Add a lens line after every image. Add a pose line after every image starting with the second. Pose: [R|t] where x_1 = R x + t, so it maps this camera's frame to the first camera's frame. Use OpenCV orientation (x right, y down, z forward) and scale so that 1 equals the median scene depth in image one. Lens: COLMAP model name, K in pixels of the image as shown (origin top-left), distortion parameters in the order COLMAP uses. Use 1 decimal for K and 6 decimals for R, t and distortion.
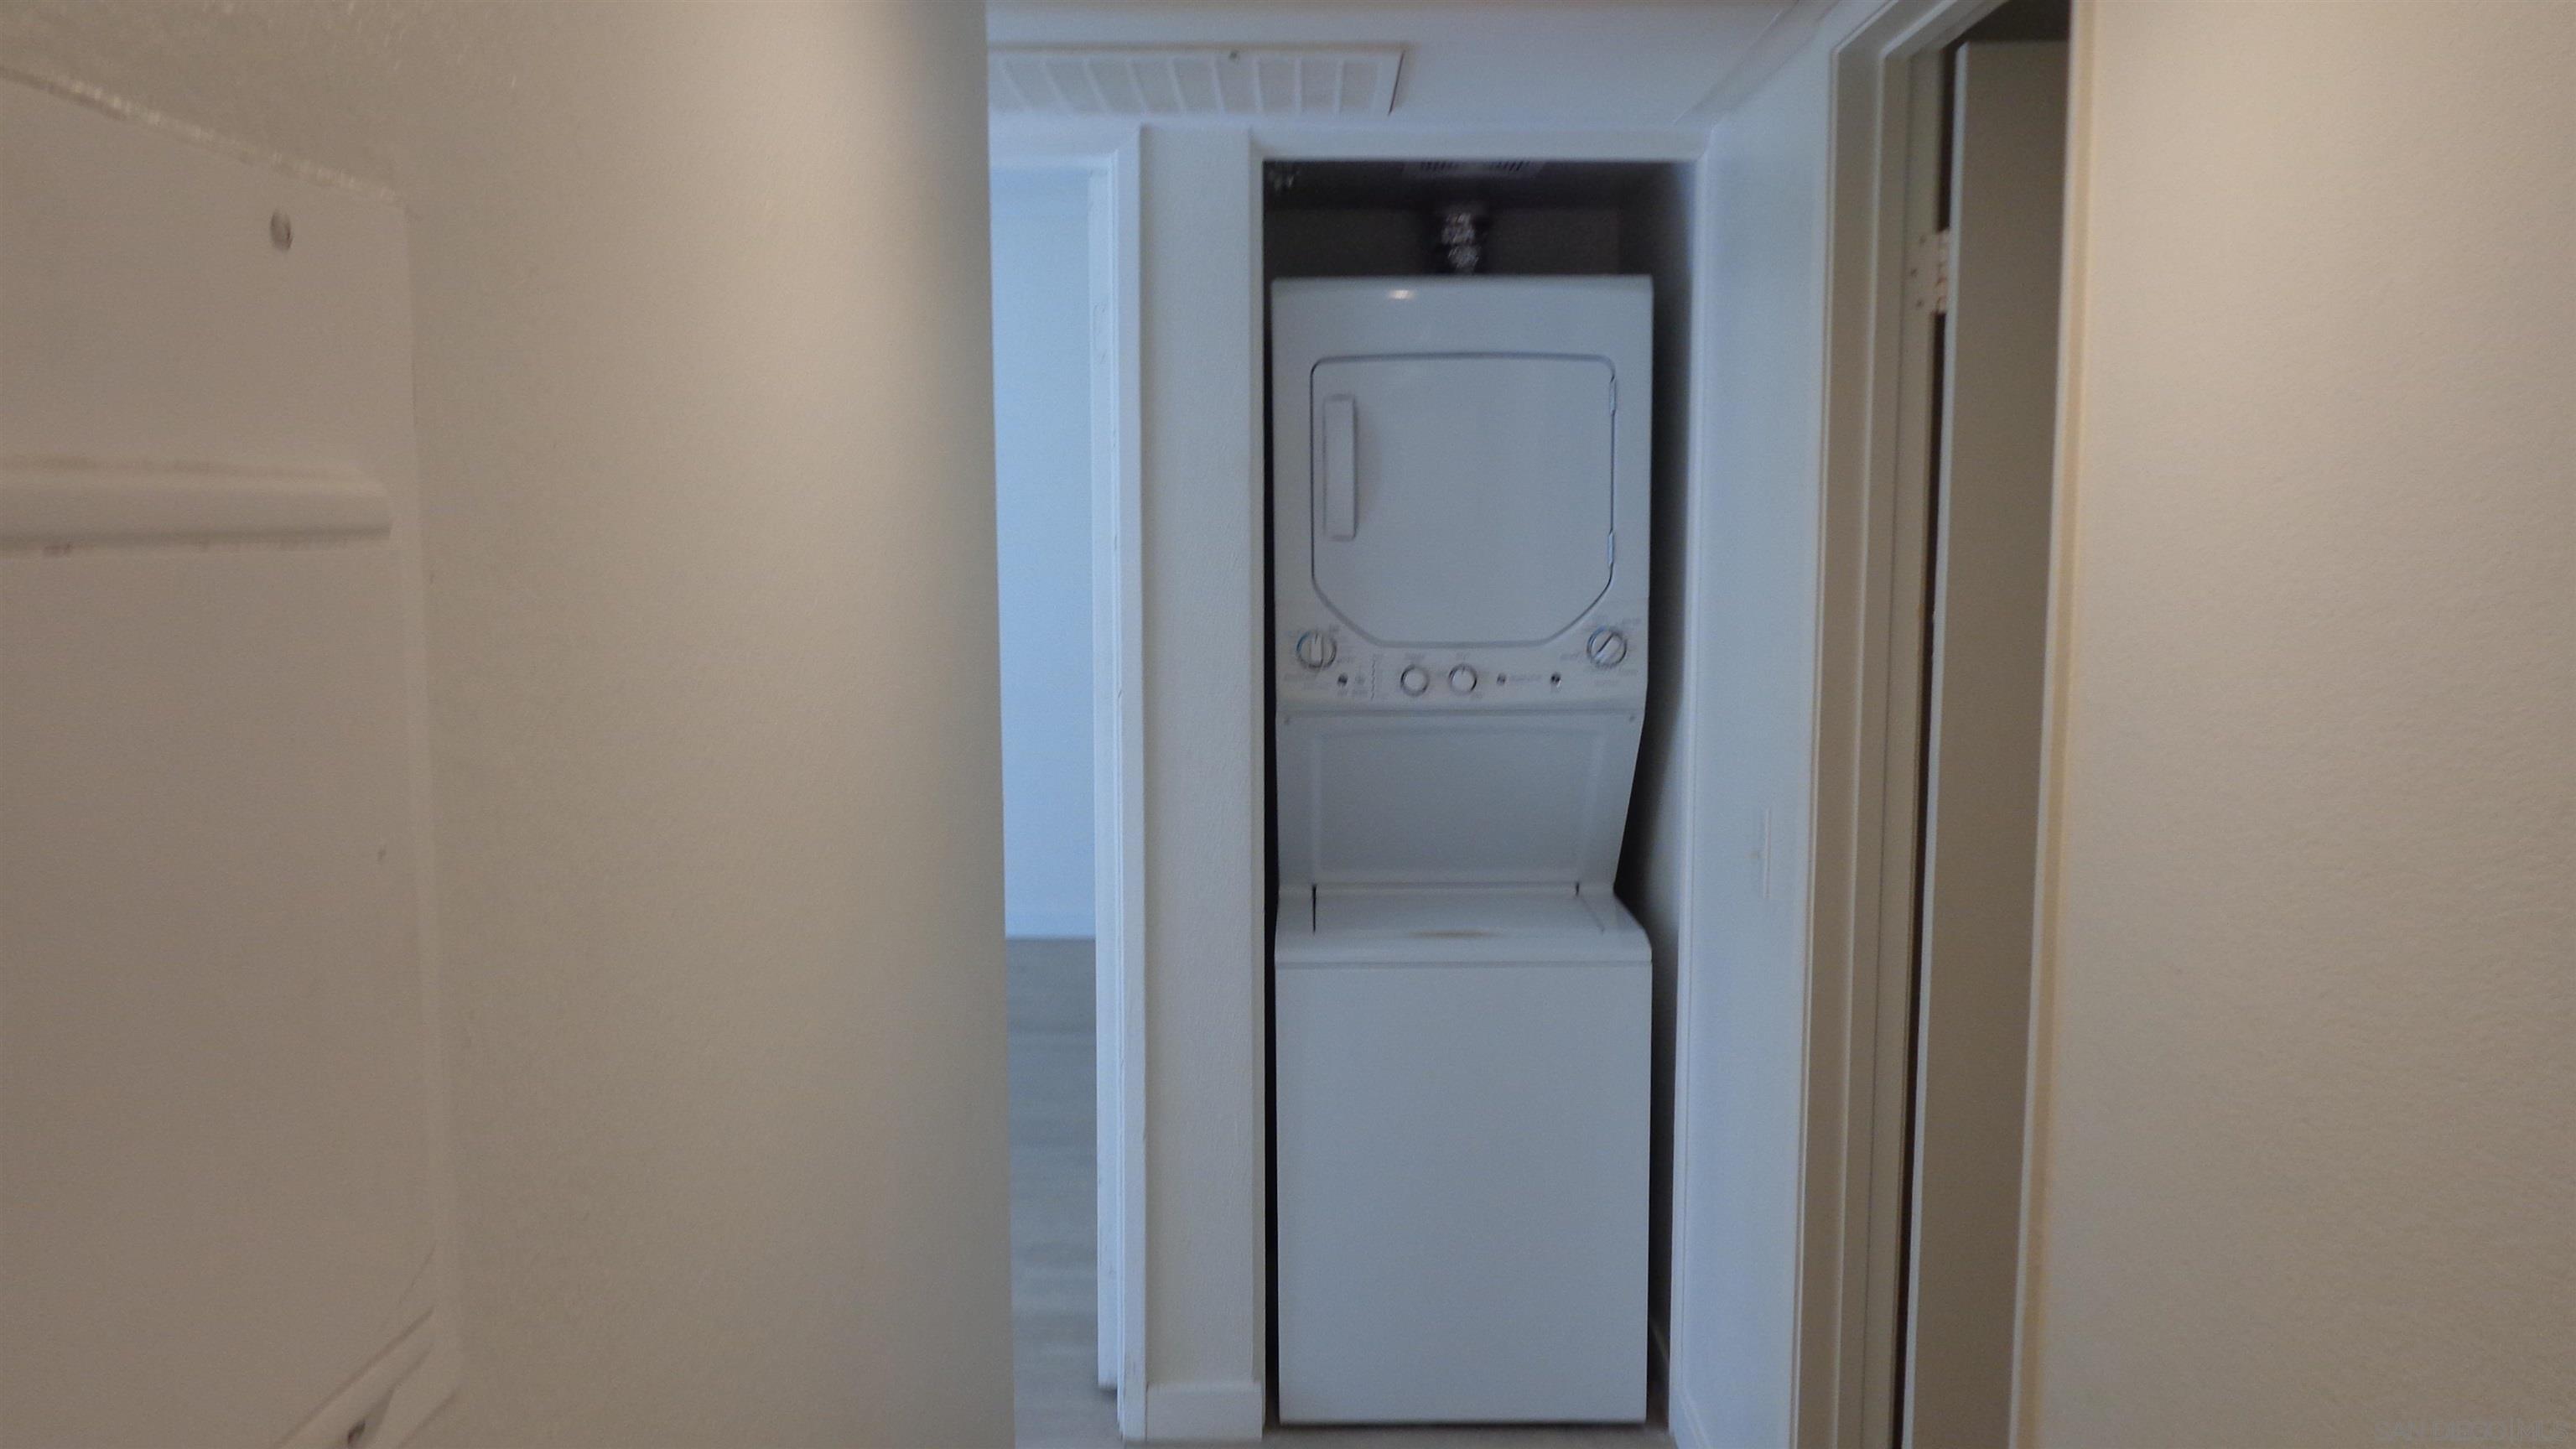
lens RADIAL K [[1922.9, 0, 1288.0], [0, 1922.9, 724.5], [0, 0, 1]] dist [-0.009534, -0.000627]
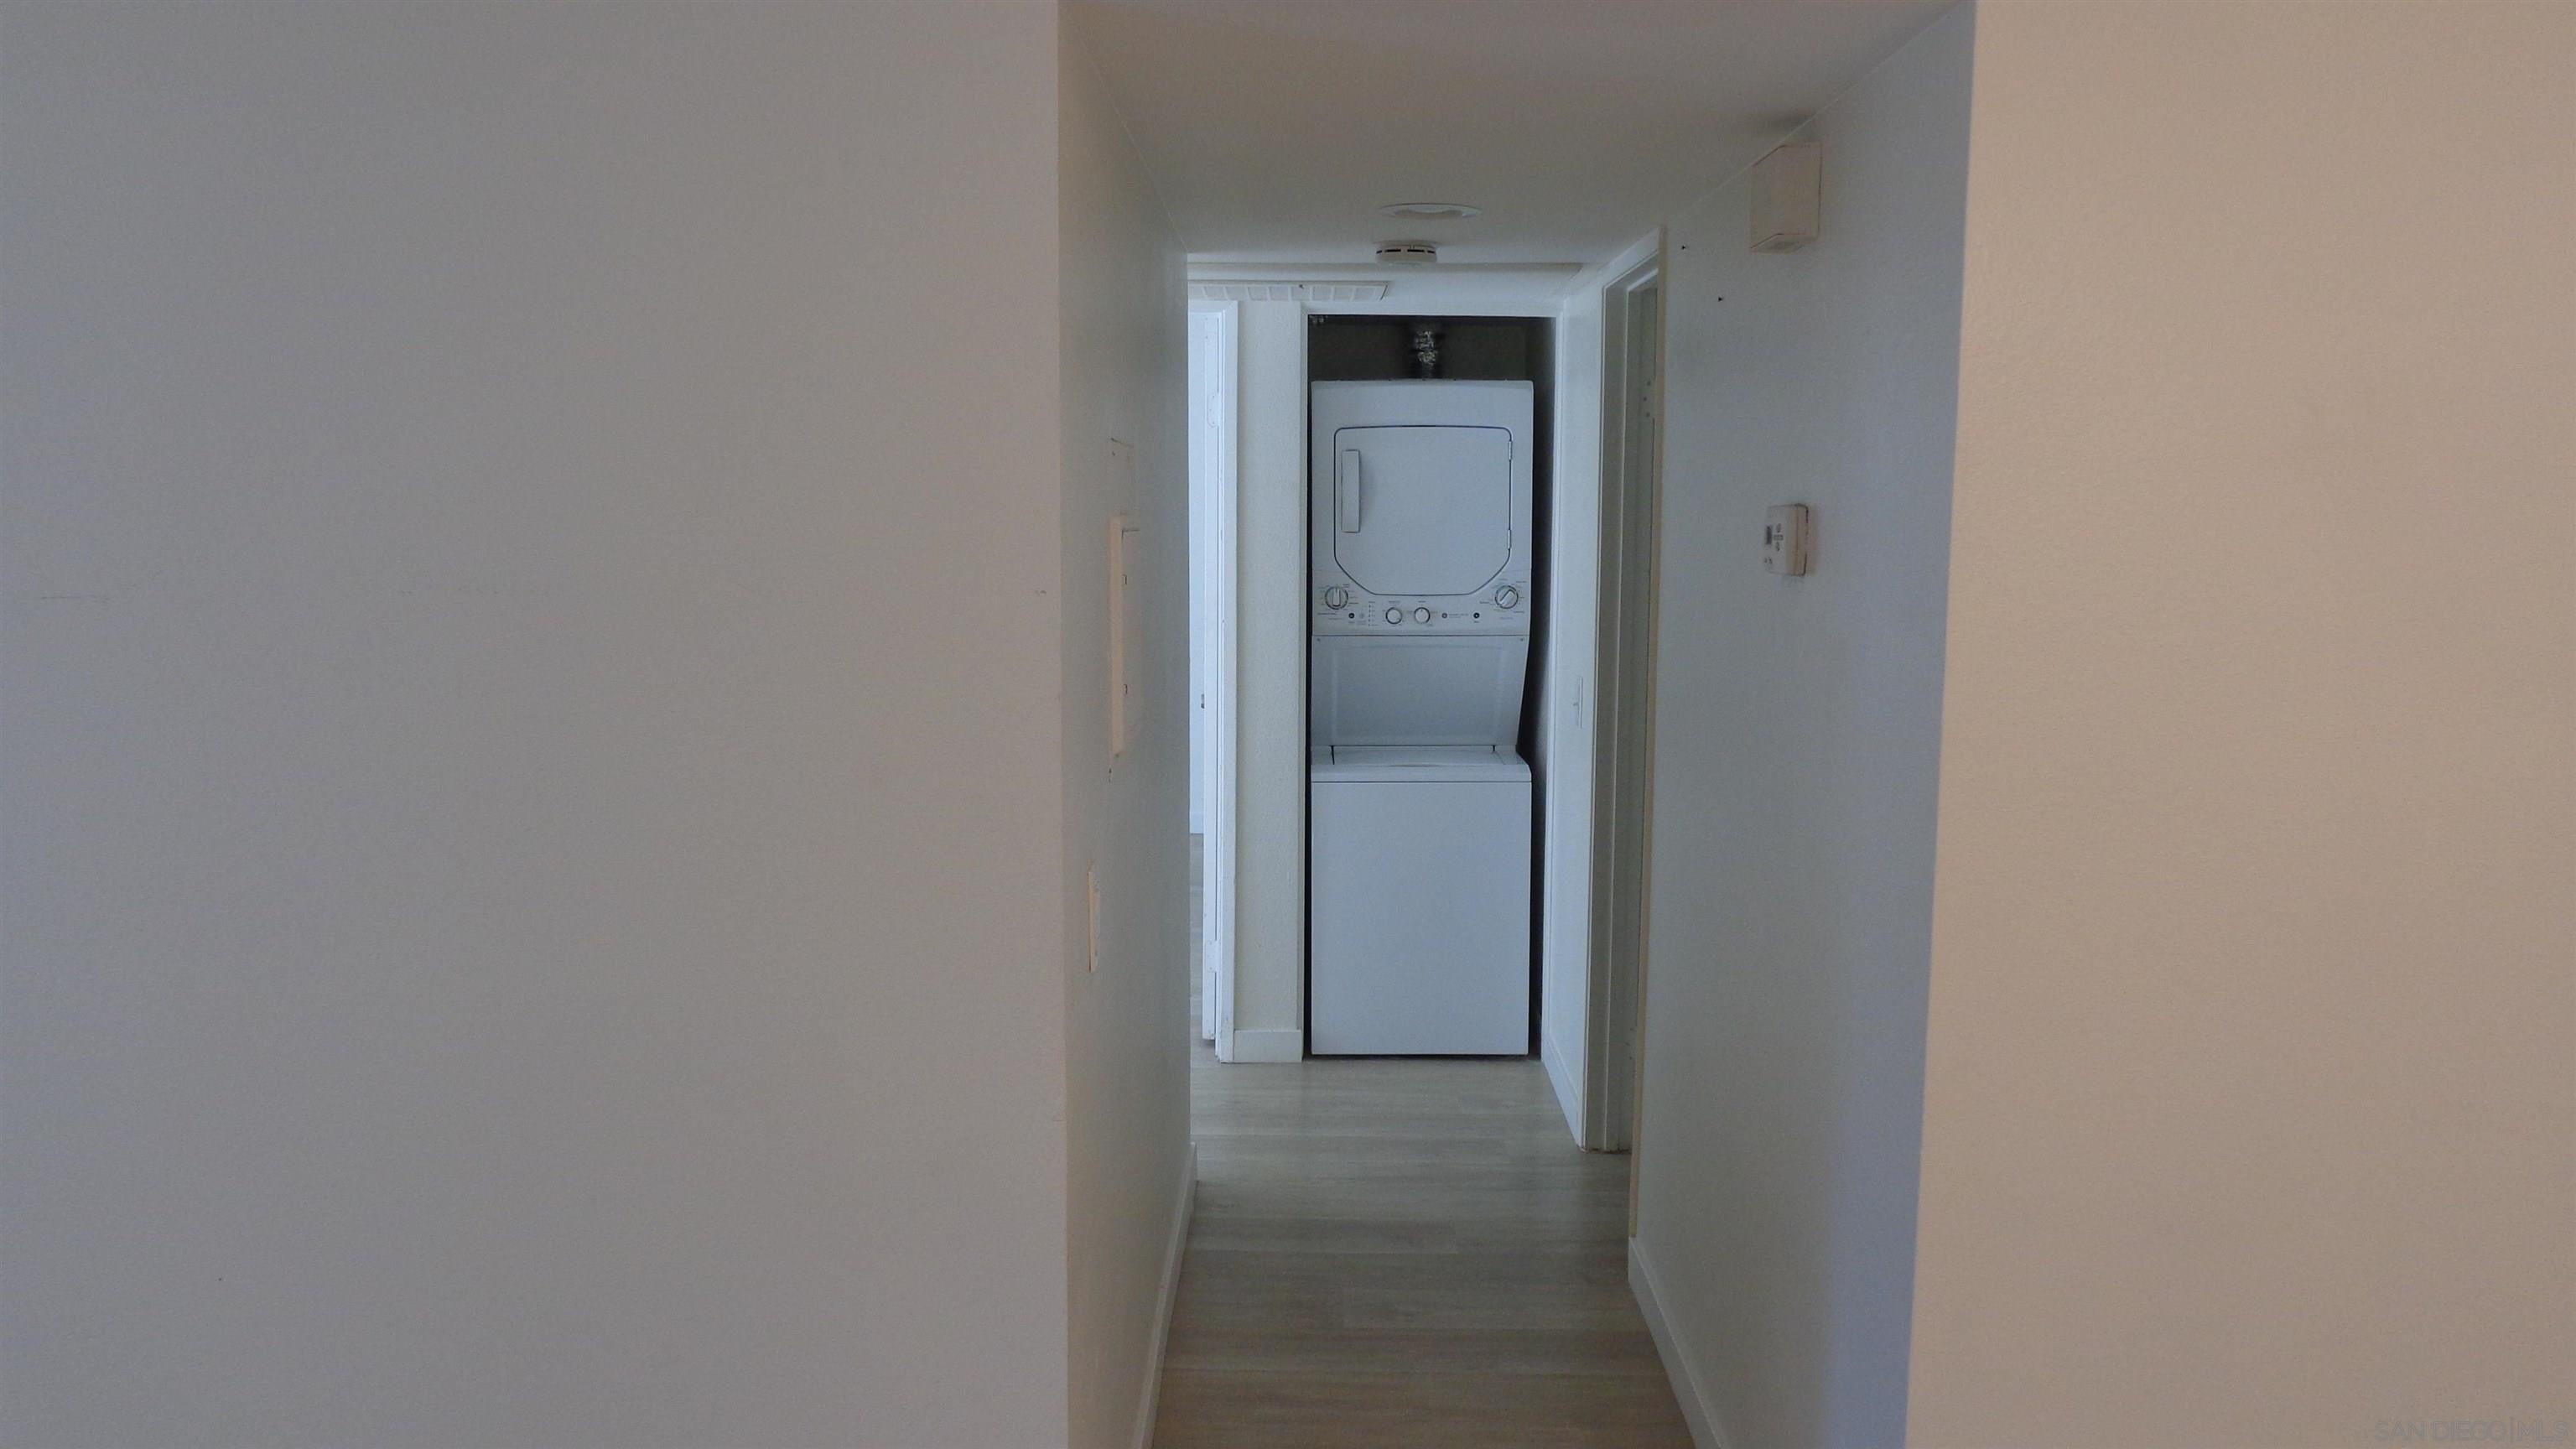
lens RADIAL K [[1922.9, 0, 1288.0], [0, 1922.9, 724.5], [0, 0, 1]] dist [-0.009534, -0.000627]
pose [[0.999976, 0.005776, -0.003728, -0.020937], [-0.005688, 0.999718, 0.023037, 0.034386], [0.003860, -0.023015, 0.999728, -0.702291]]
